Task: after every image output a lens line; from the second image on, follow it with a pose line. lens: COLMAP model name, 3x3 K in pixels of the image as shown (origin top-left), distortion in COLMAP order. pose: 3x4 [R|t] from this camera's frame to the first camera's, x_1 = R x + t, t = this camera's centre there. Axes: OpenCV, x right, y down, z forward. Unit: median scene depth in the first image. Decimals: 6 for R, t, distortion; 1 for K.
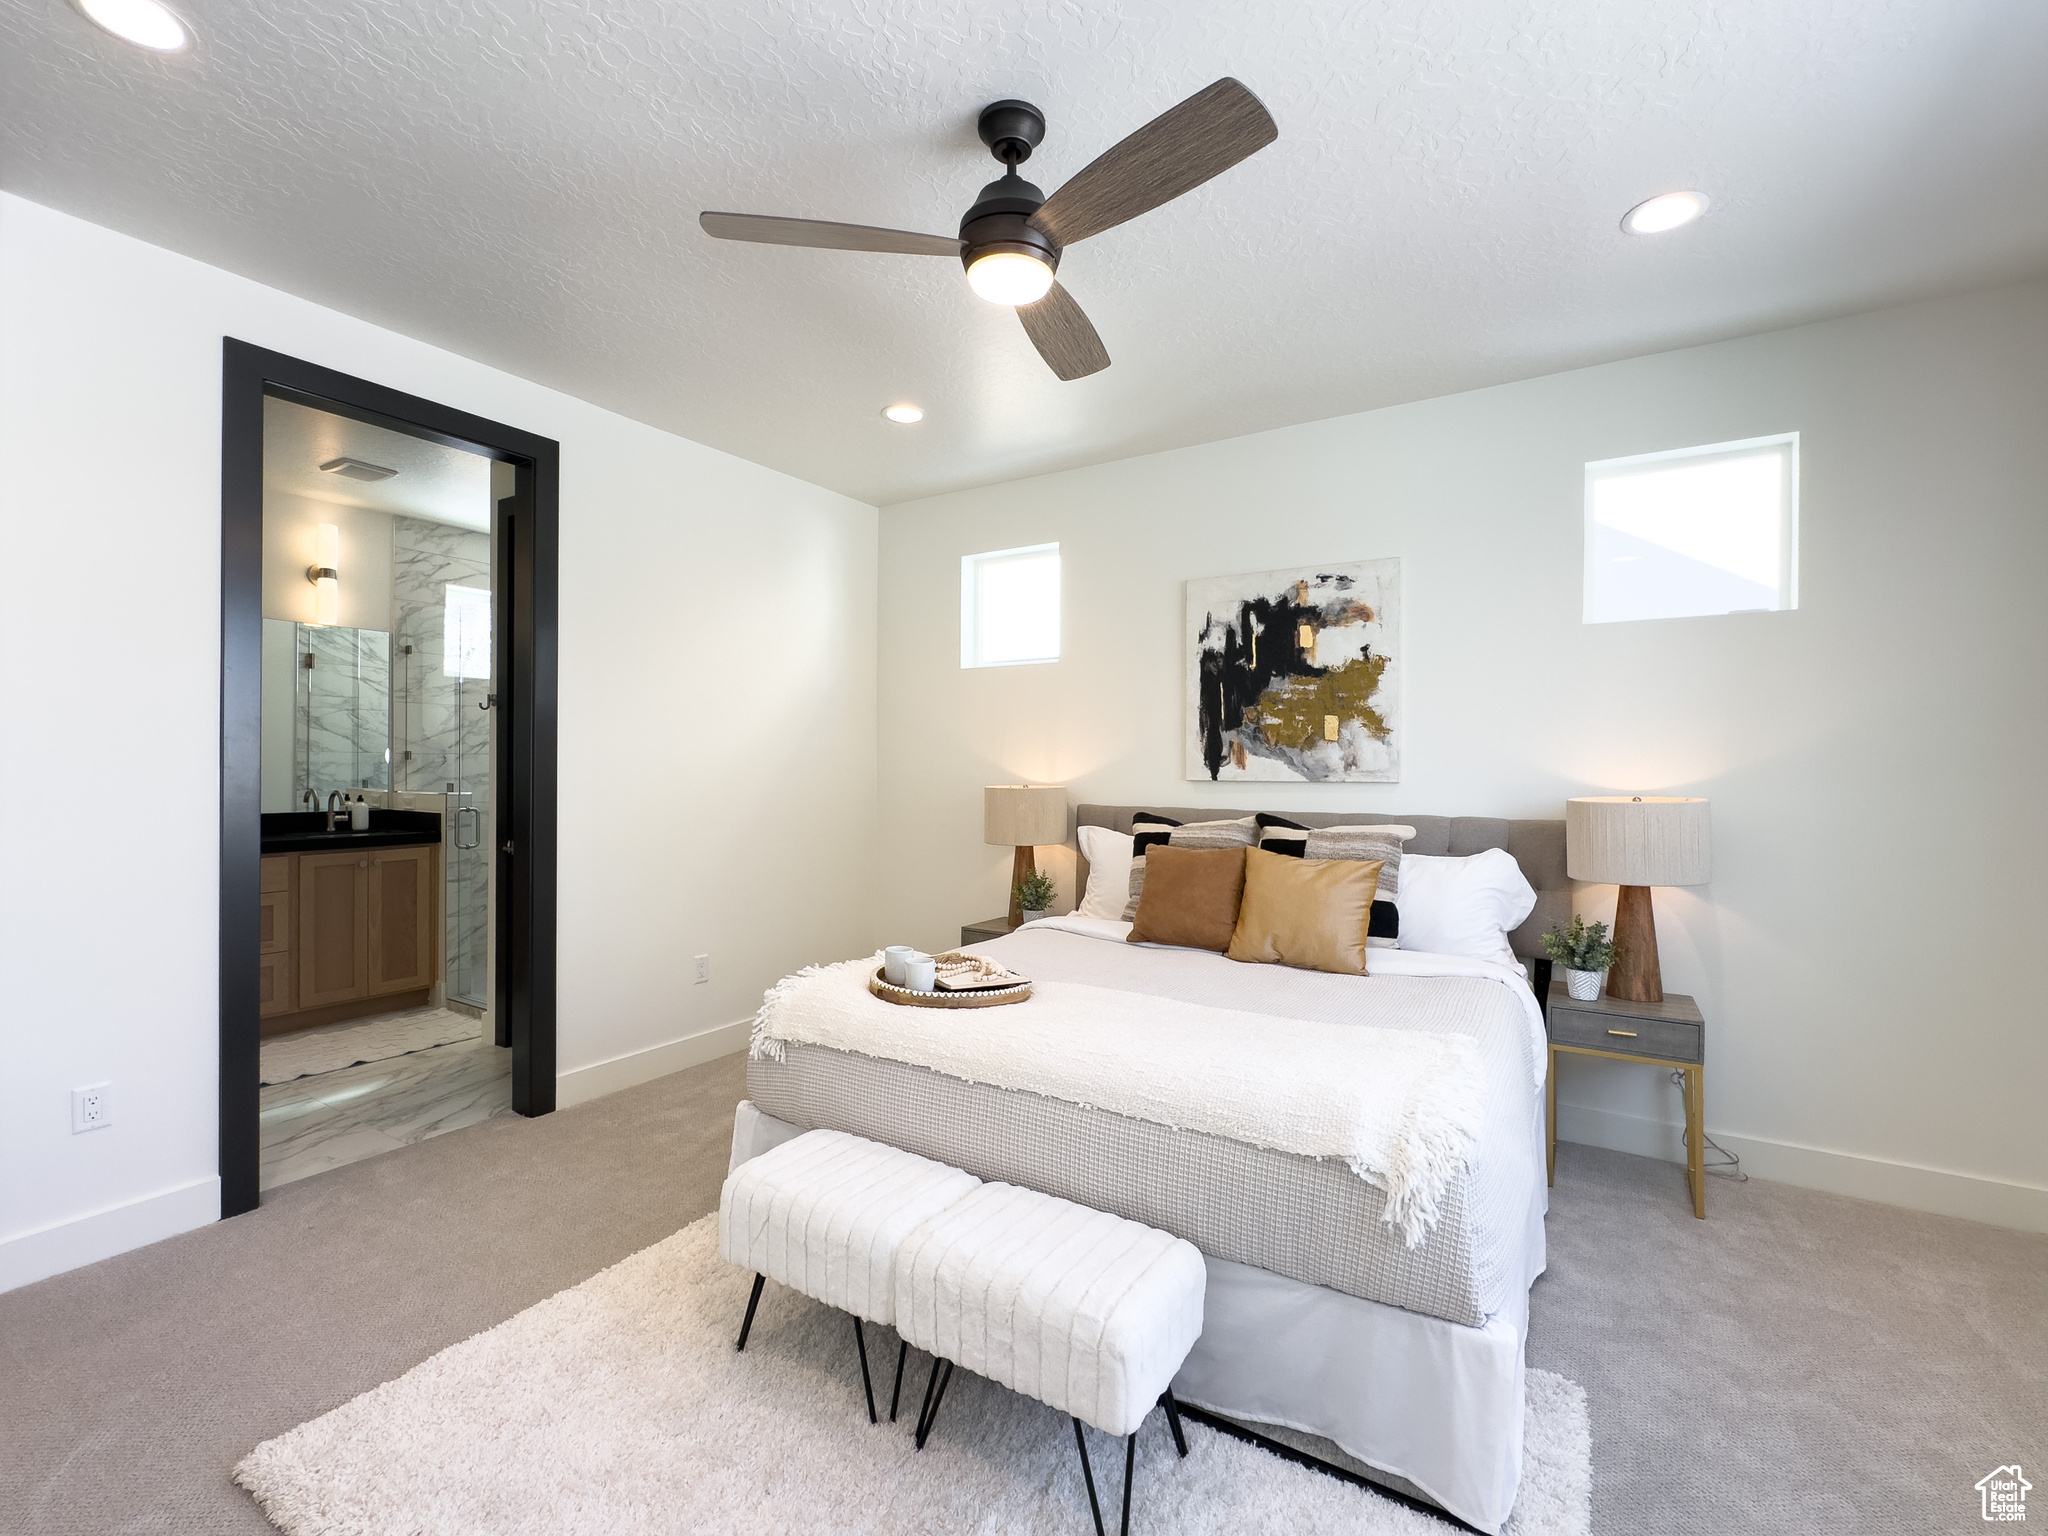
lens RADIAL K [[908.1, 0, 1033.4], [0, 908.1, 766.9], [0, 0, 1]] dist [0.000875, -0.000015]
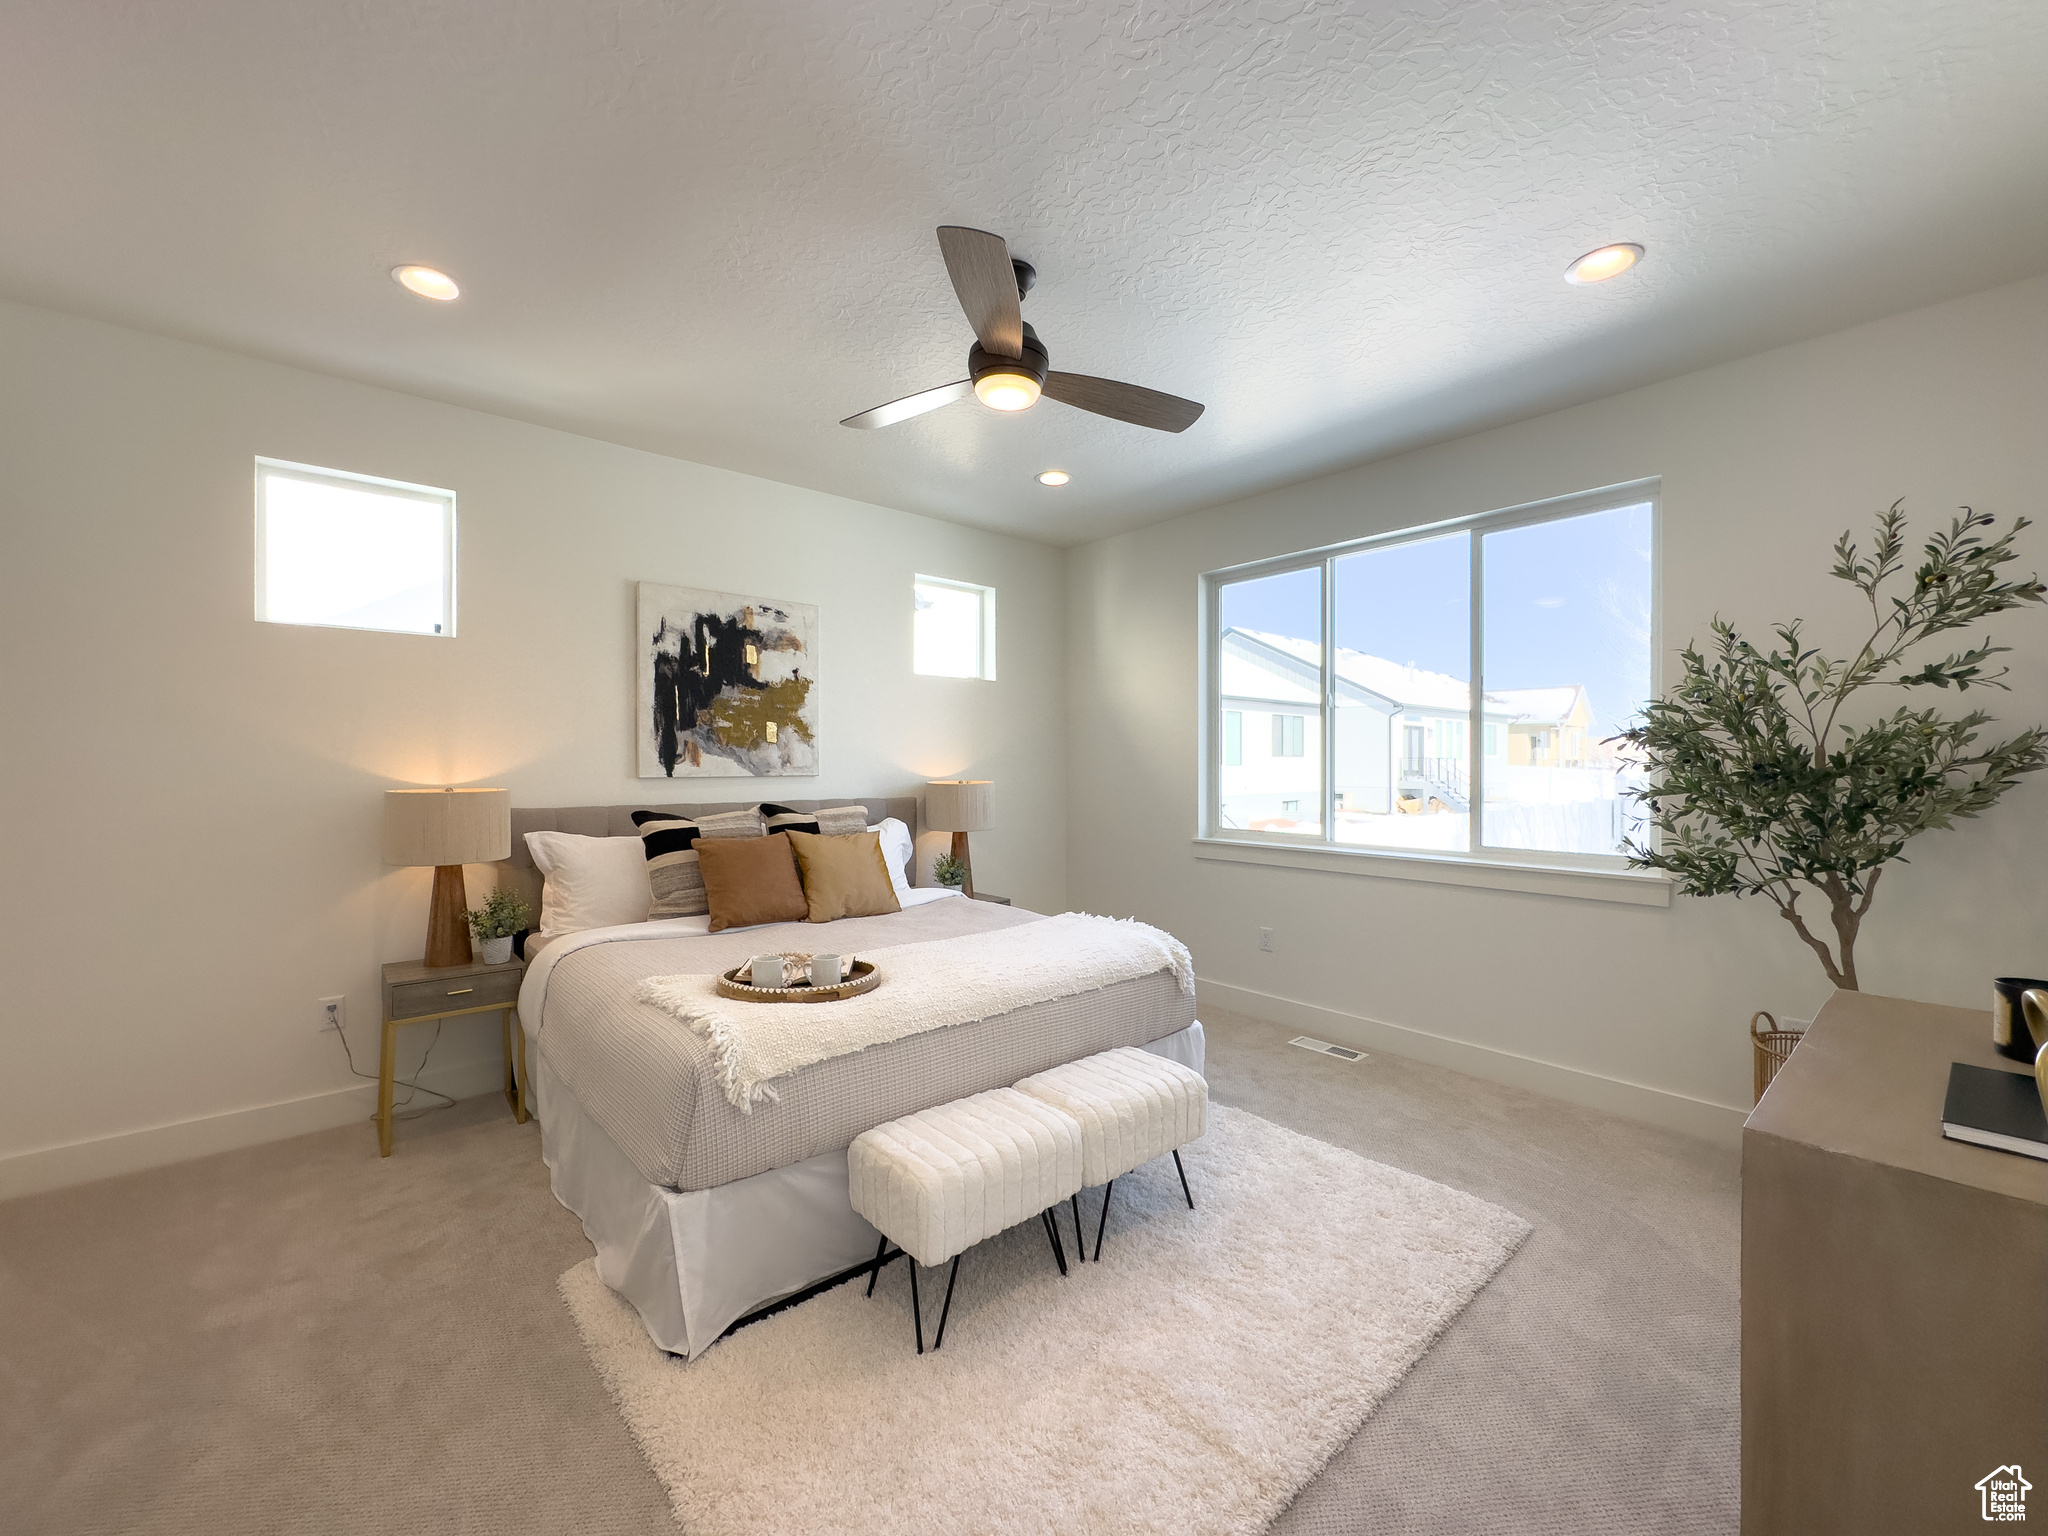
lens RADIAL K [[815.4, 0, 1024.7], [0, 815.4, 765.5], [0, 0, 1]] dist [0.000069, -0.000099]
pose [[0.291872, -0.007824, 0.956425, -0.606278], [0.001426, 0.999969, 0.007745, -0.005738], [-0.956456, -0.000896, 0.291874, 0.336354]]
